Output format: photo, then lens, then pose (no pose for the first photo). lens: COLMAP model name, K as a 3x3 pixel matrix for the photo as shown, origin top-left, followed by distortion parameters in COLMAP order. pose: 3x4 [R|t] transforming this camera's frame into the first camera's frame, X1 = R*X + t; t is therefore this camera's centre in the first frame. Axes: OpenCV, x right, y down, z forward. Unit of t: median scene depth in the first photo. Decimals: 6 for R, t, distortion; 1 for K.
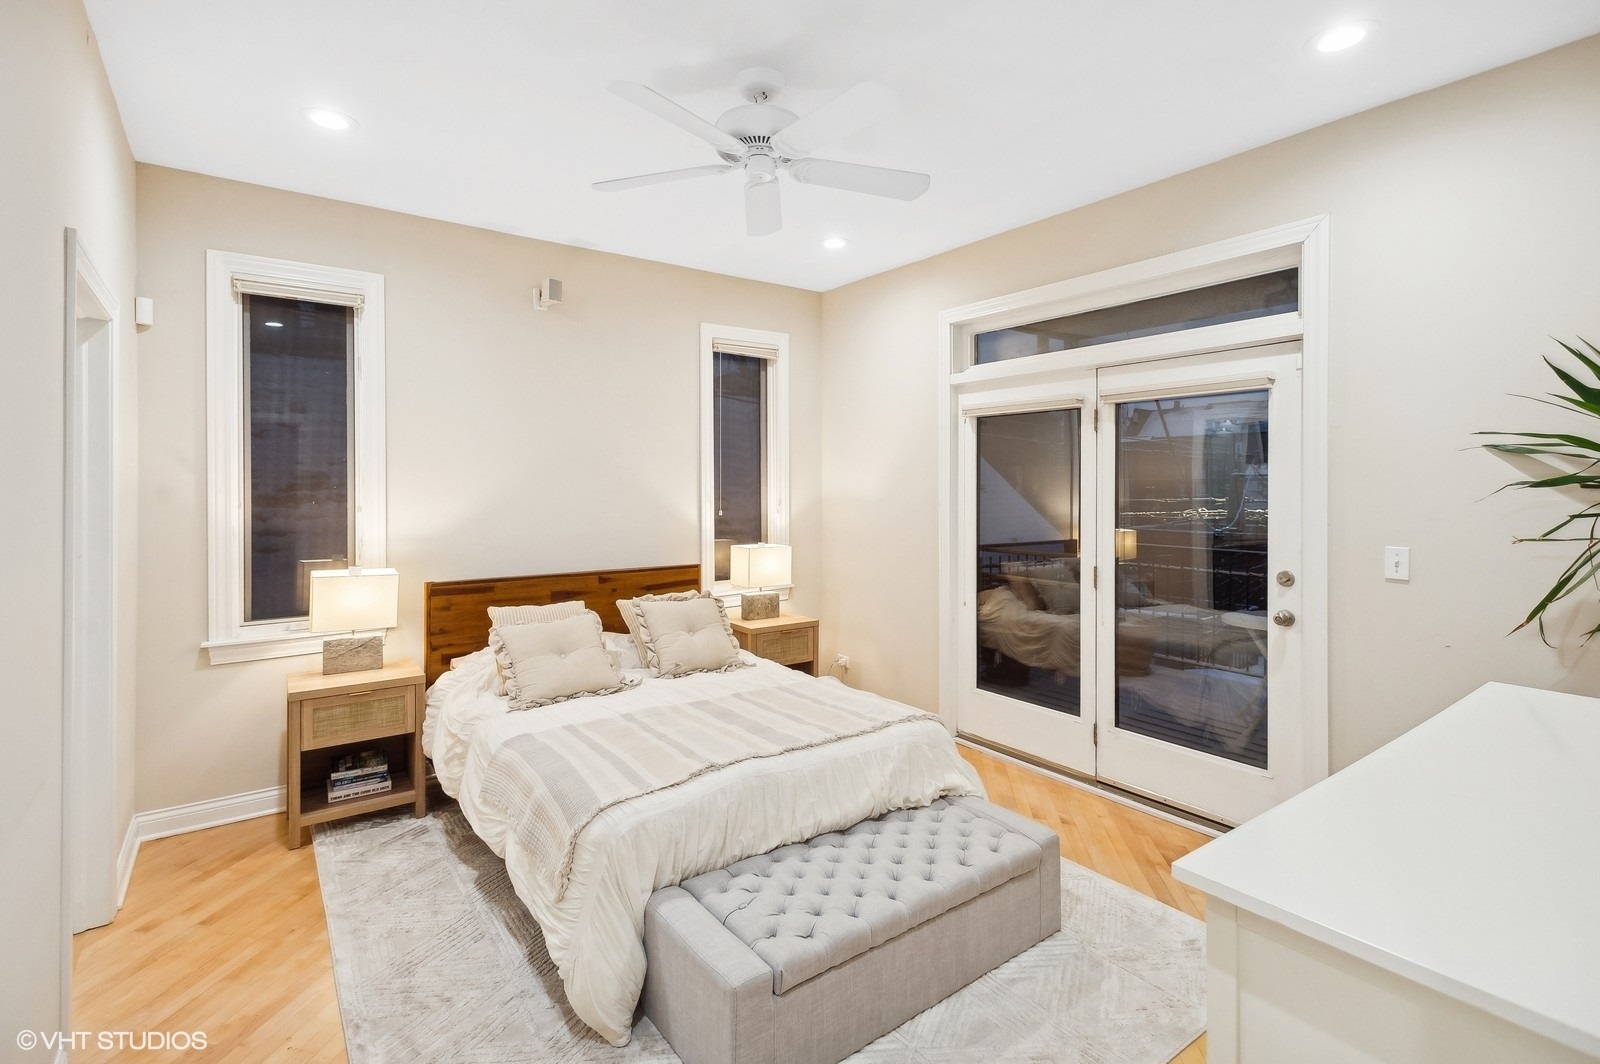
lens RADIAL K [[770.4, 0, 807.2], [0, 770.4, 502.3], [0, 0, 1]] dist [0.018824, -0.005772]
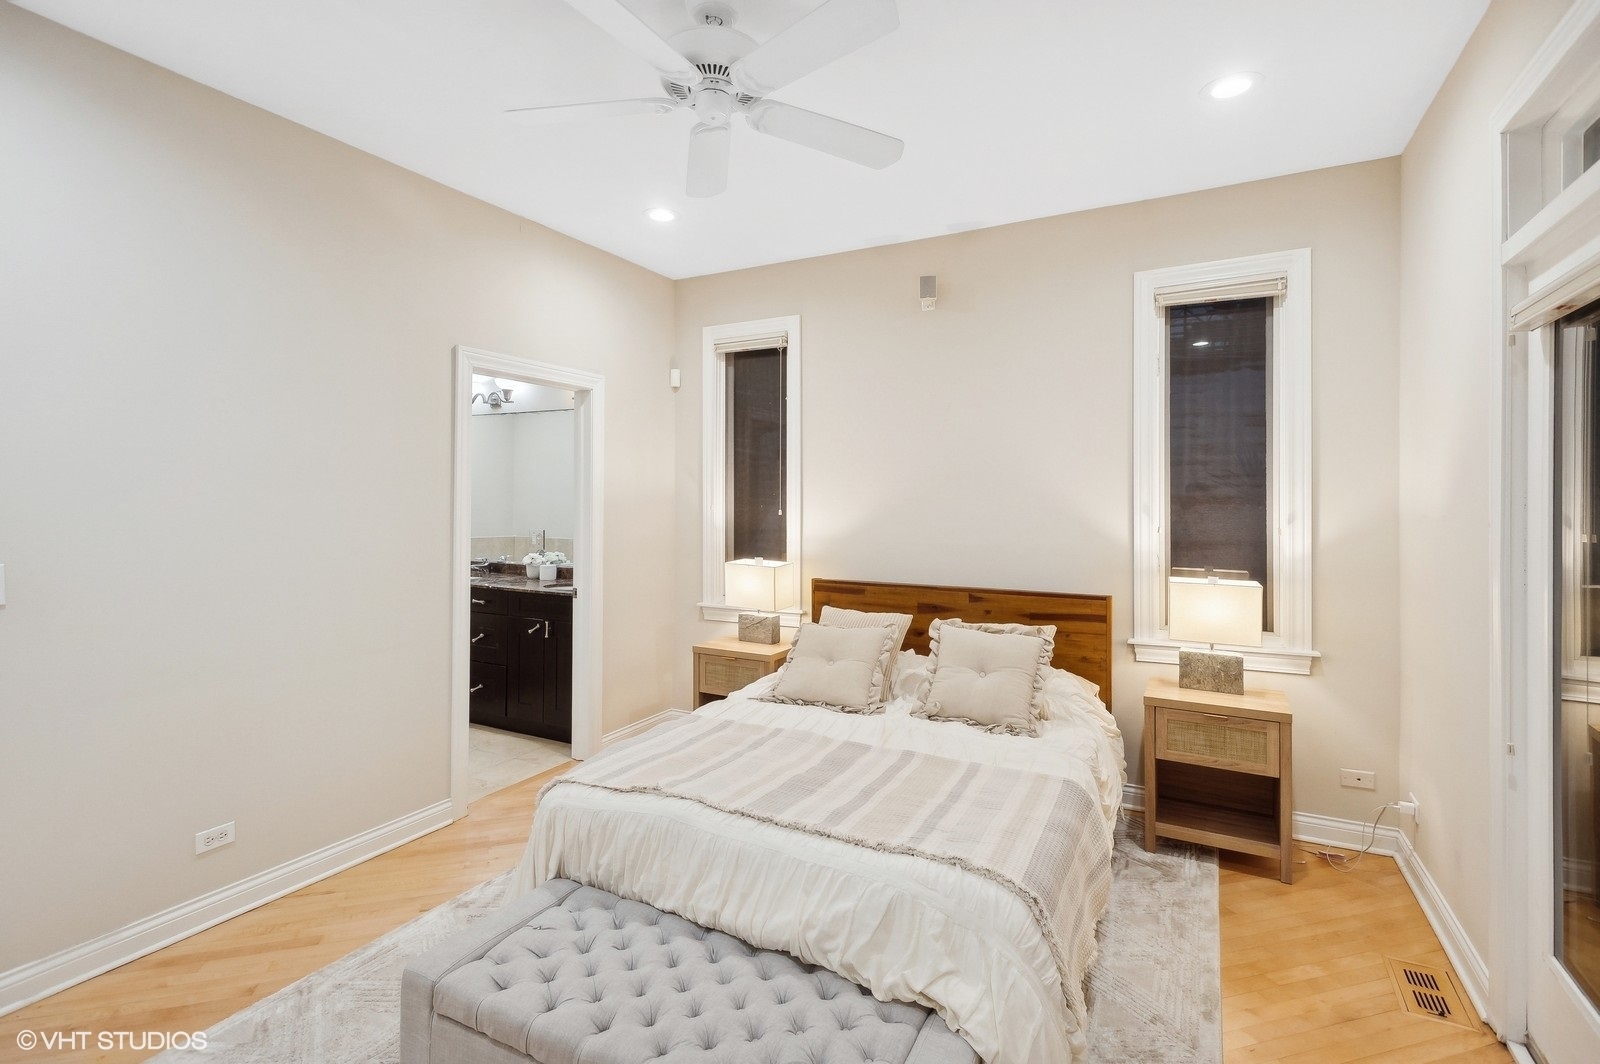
lens RADIAL K [[770.4, 0, 788.8], [0, 770.4, 498.2], [0, 0, 1]] dist [0.018824, -0.005772]
pose [[0.409604, -0.002787, -0.912259, 0.546960], [-0.024299, 0.999607, -0.013964, 0.004247], [0.911940, 0.027887, 0.409376, 0.533185]]
